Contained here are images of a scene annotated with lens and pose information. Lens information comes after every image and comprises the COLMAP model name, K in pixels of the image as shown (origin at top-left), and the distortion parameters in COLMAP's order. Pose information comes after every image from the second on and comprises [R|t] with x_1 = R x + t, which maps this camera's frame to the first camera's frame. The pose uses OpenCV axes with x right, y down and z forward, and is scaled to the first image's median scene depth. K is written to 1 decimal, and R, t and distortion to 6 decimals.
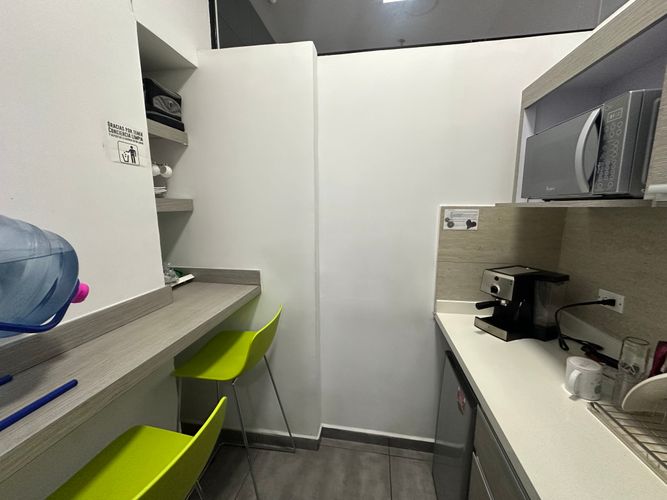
lens RADIAL K [[265.9, 0, 333.8], [0, 265.9, 250.0], [0, 0, 1]] dist [0.001591, -0.001178]
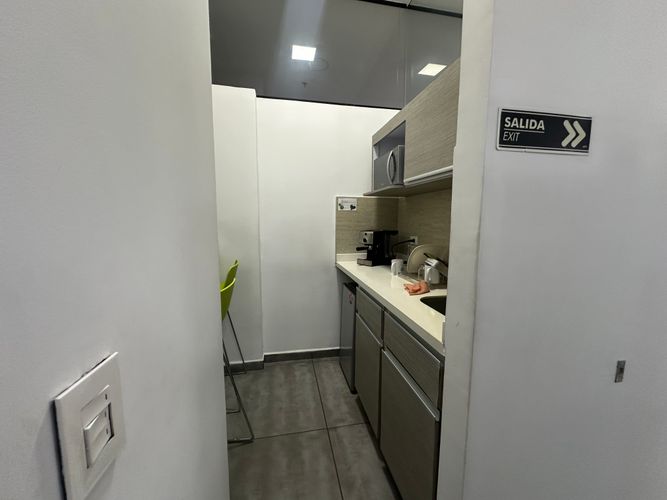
lens RADIAL K [[265.9, 0, 333.4], [0, 265.9, 248.0], [0, 0, 1]] dist [0.001591, -0.001178]
pose [[0.936726, -0.035412, 0.348269, -0.204032], [0.050053, 0.998197, -0.033130, 0.212487], [-0.346467, 0.048465, 0.936809, -0.538966]]
